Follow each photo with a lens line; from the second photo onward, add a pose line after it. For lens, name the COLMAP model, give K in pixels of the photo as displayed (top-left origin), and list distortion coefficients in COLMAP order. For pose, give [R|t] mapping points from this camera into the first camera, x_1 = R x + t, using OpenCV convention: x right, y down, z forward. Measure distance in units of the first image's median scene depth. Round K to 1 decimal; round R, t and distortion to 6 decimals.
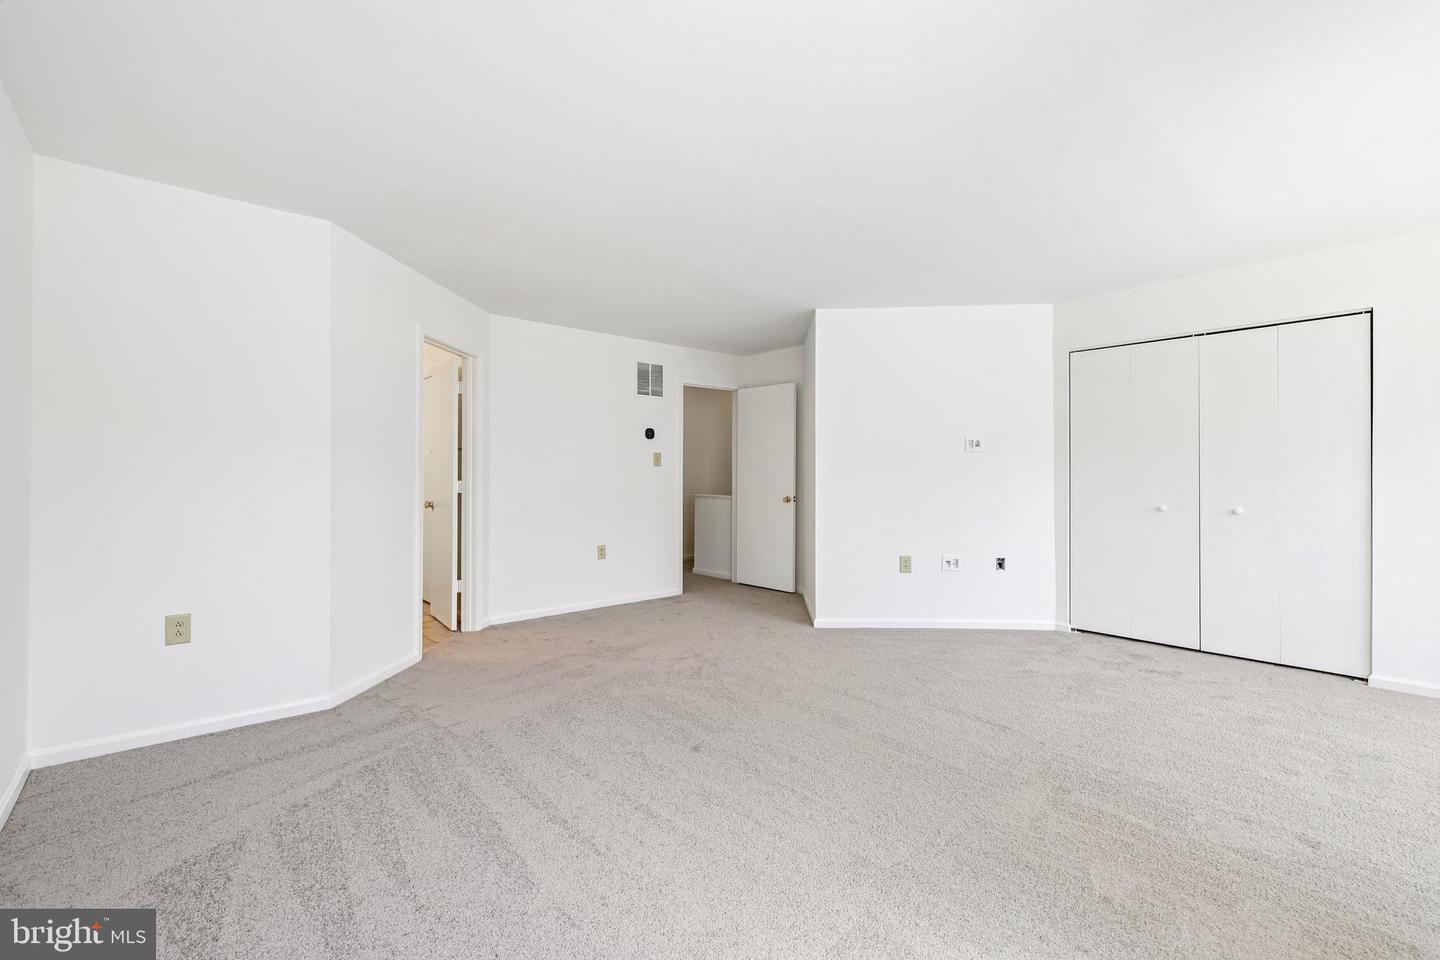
lens RADIAL K [[618.2, 0, 711.0], [0, 618.2, 473.3], [0, 0, 1]] dist [0.001320, -0.000200]
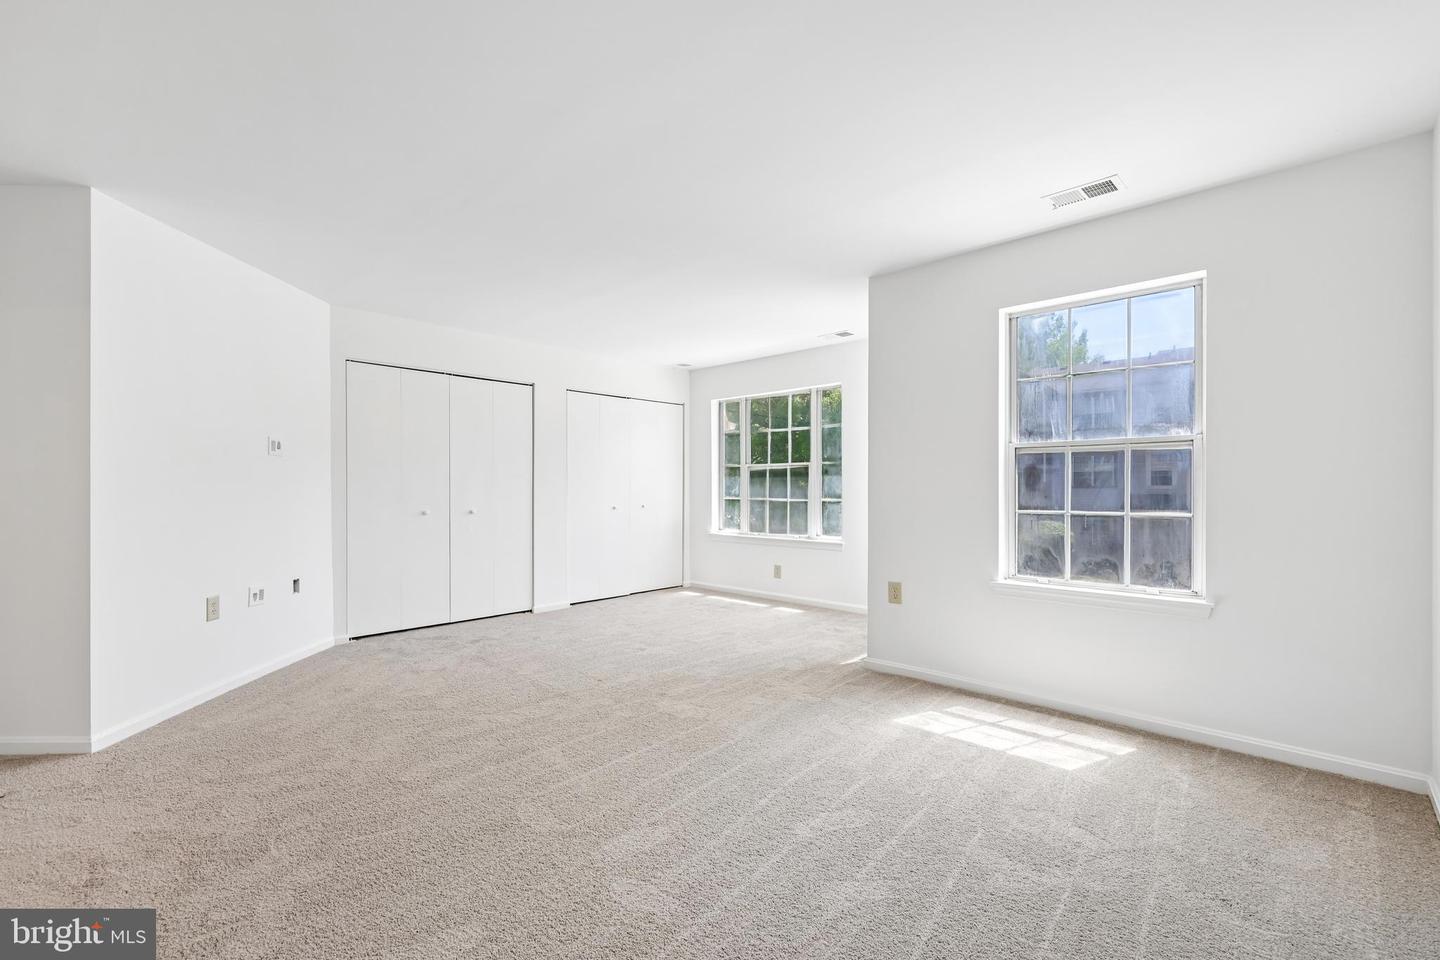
lens RADIAL K [[618.2, 0, 715.4], [0, 618.2, 486.5], [0, 0, 1]] dist [0.001320, -0.000200]
pose [[-0.085070, 0.000678, 0.996375, -0.497974], [-0.000512, 1.000000, -0.000724, 0.007703], [-0.996375, -0.000571, -0.085069, 0.542992]]
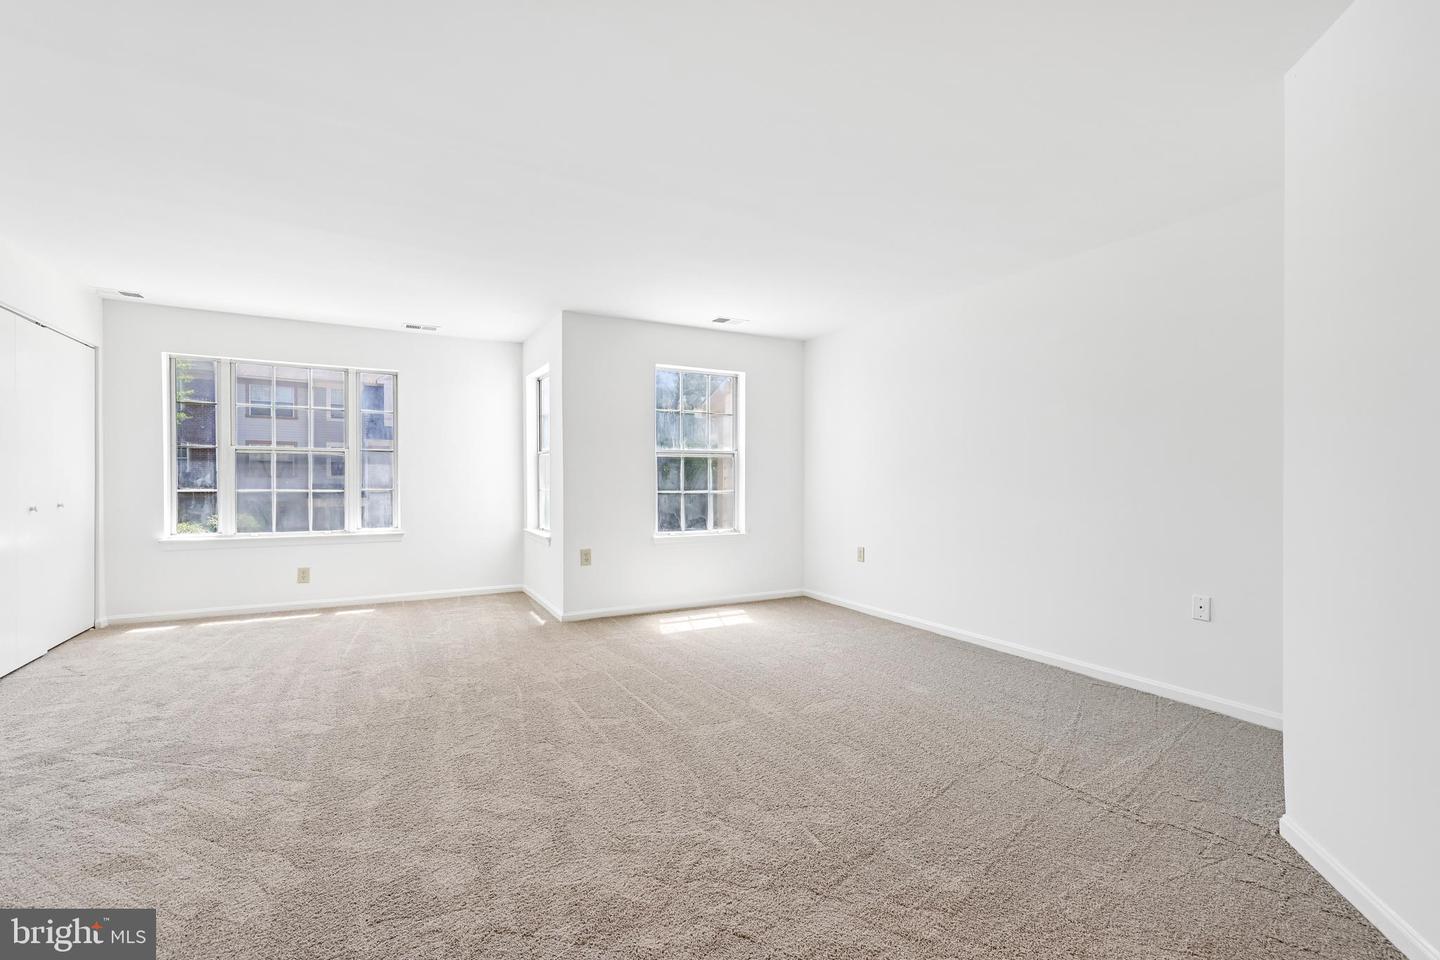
lens RADIAL K [[618.2, 0, 706.7], [0, 618.2, 477.8], [0, 0, 1]] dist [0.001320, -0.000200]
pose [[-0.974713, -0.002544, 0.223445, -0.118801], [-0.003070, 0.999993, -0.002008, 0.011701], [-0.223439, -0.002643, -0.974714, 1.295568]]
